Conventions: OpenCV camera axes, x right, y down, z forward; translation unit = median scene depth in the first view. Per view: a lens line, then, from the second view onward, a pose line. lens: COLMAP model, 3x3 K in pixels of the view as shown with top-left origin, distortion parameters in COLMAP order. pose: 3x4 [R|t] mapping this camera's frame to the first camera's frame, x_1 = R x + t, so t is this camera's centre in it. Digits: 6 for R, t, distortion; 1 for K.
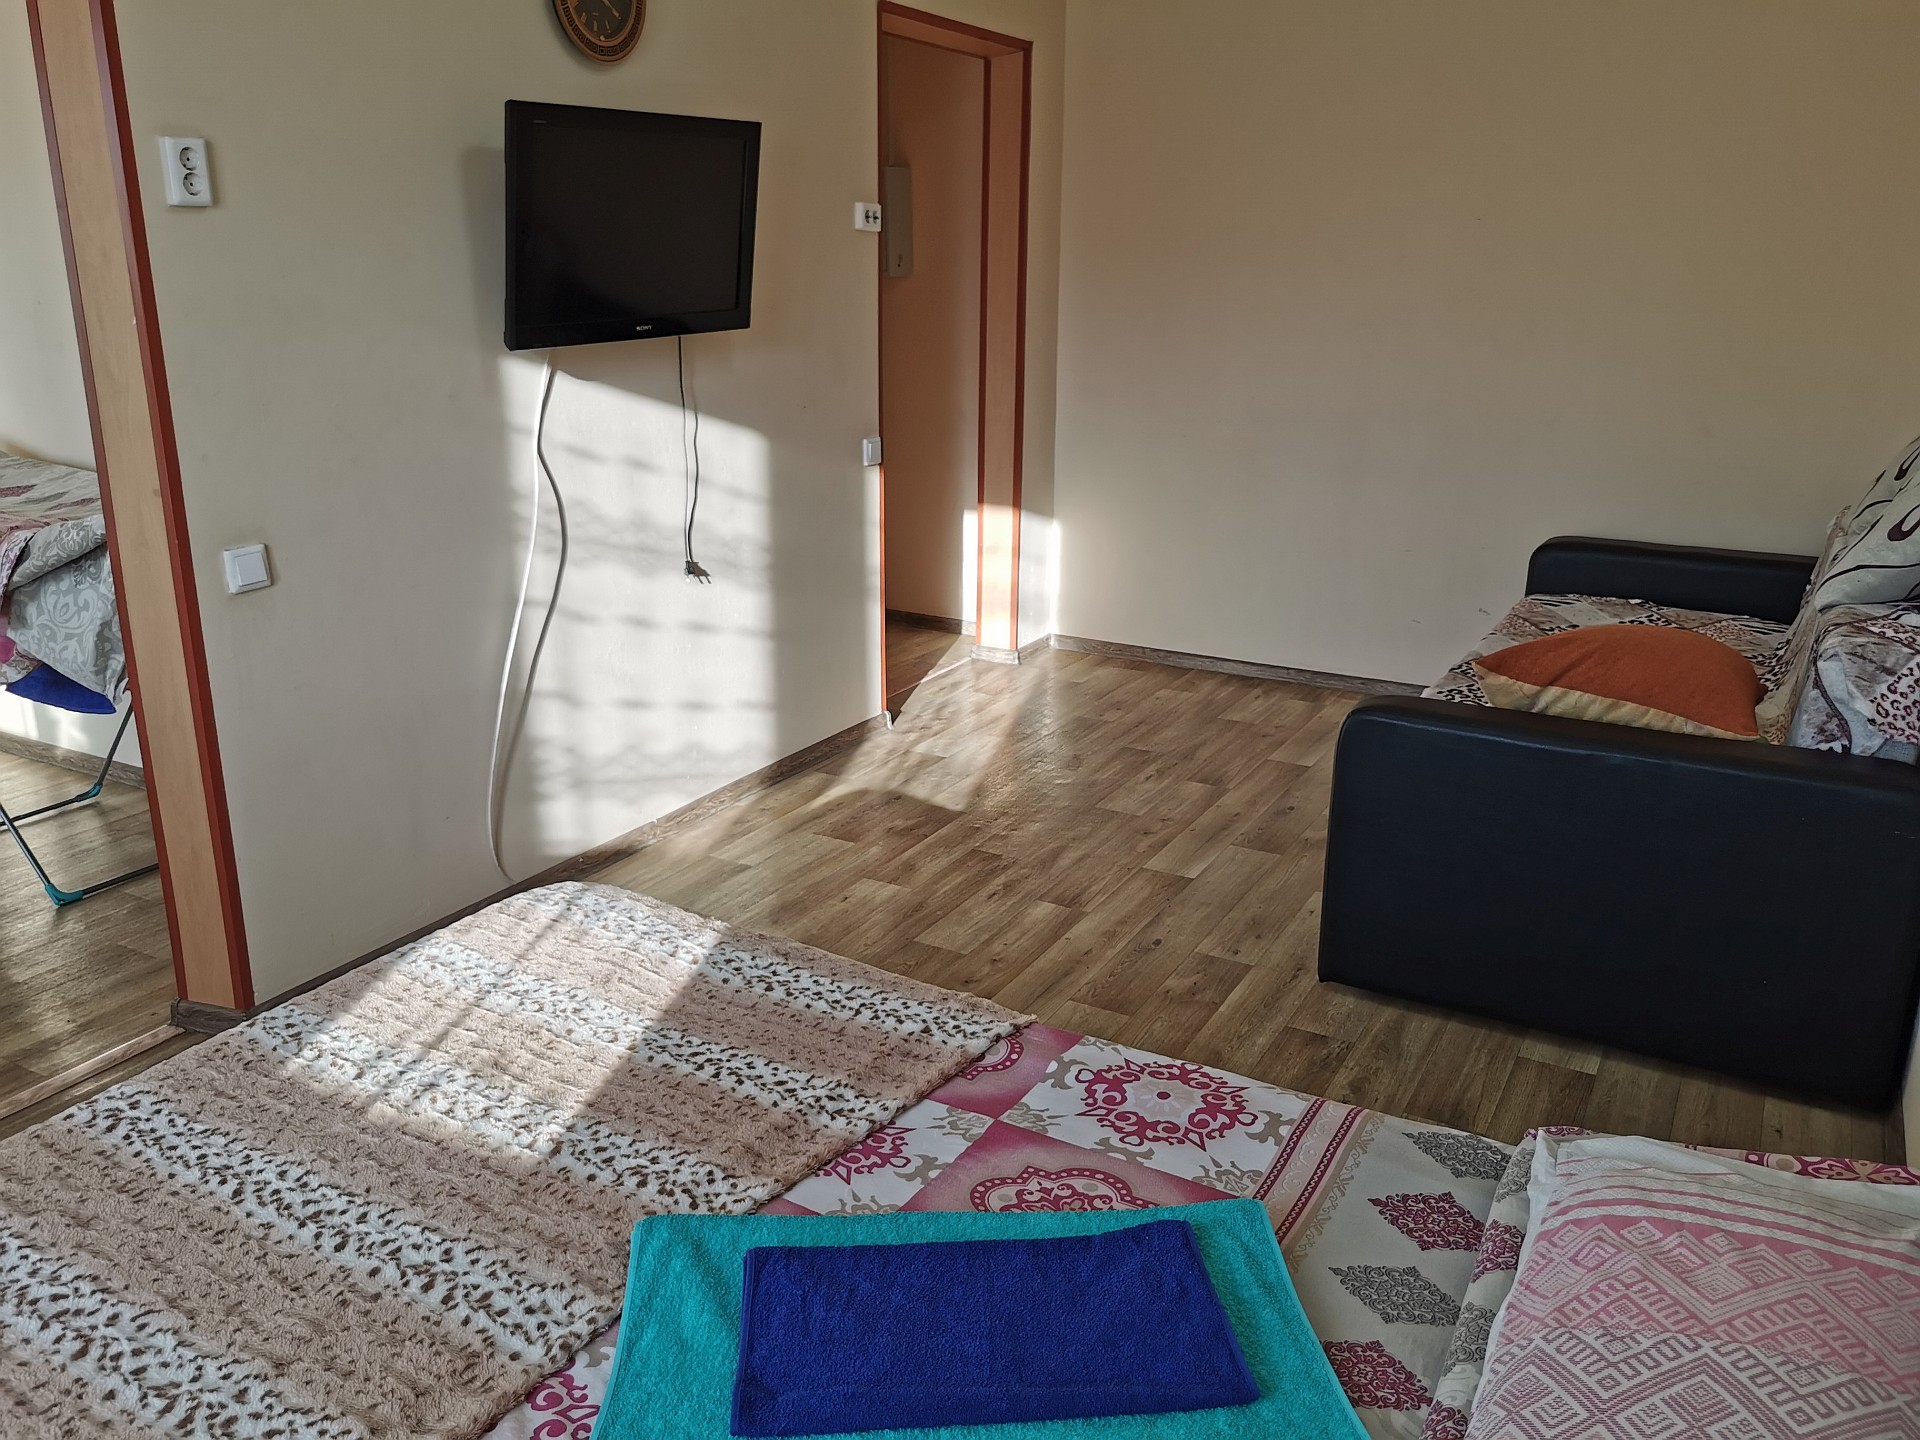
lens RADIAL K [[1533.1, 0, 960.0], [0, 1533.1, 720.0], [0, 0, 1]] dist [0.002924, -0.000207]
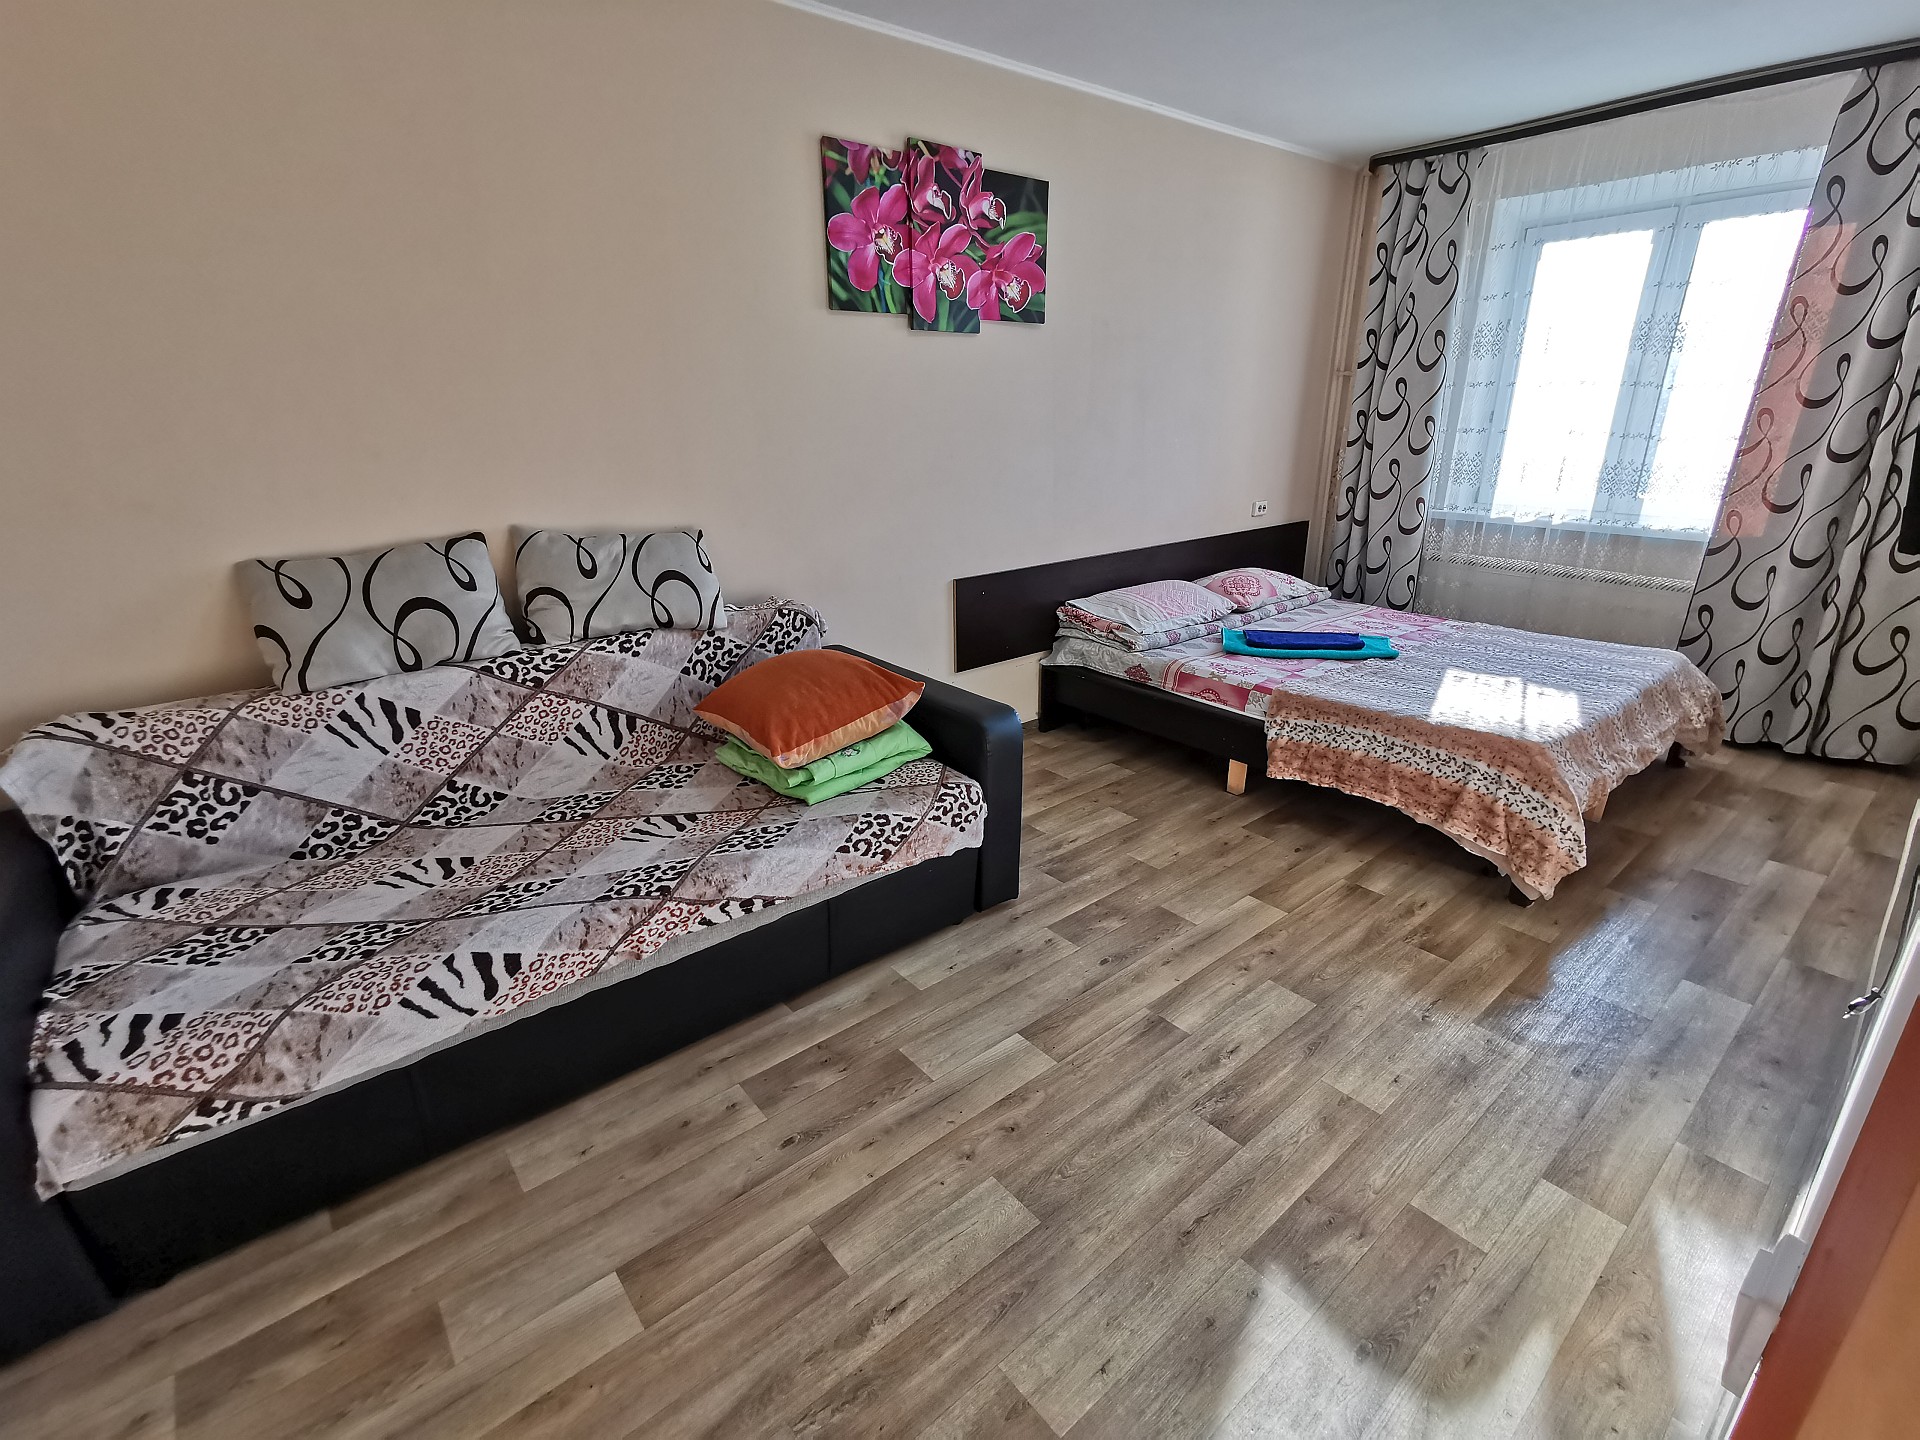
lens RADIAL K [[866.7, 0, 946.9], [0, 866.7, 715.5], [0, 0, 1]] dist [-0.003792, -0.000087]
pose [[-0.924452, -0.116674, 0.363008, 0.014305], [0.126454, 0.804341, 0.580556, -0.397471], [-0.359718, 0.582600, -0.728821, 1.314979]]
